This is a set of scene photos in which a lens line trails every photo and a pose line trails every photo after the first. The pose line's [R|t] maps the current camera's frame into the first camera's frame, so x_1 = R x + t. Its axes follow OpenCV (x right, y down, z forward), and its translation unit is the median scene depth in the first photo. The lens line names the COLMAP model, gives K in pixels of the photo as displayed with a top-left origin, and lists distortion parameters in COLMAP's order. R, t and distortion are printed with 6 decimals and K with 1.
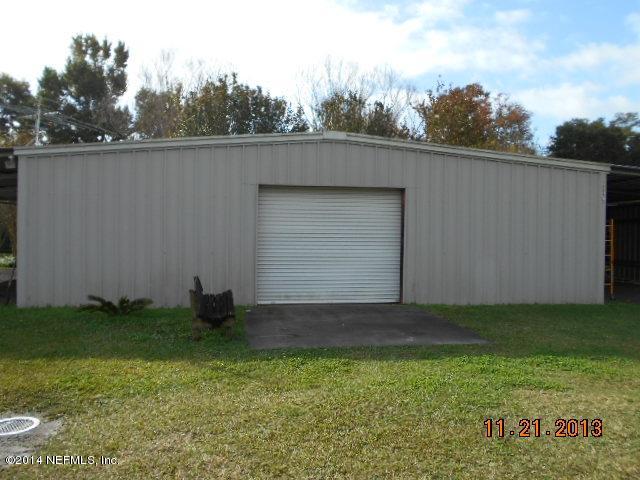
lens RADIAL K [[500.0, 0, 310.1], [0, 500.0, 239.0], [0, 0, 1]] dist [-0.035978, 0.070564]
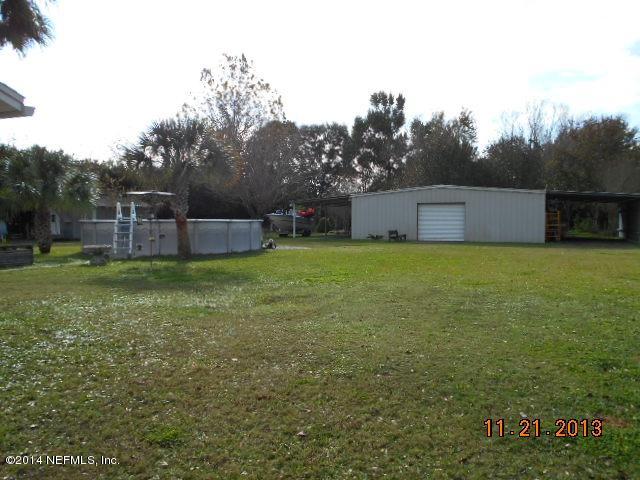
lens RADIAL K [[500.0, 0, 310.1], [0, 500.0, 239.0], [0, 0, 1]] dist [-0.035978, 0.070564]
pose [[0.837416, 0.005174, -0.546541, 0.216940], [0.008471, 0.999712, 0.022443, 0.009144], [0.546500, -0.023424, 0.837131, -0.418932]]
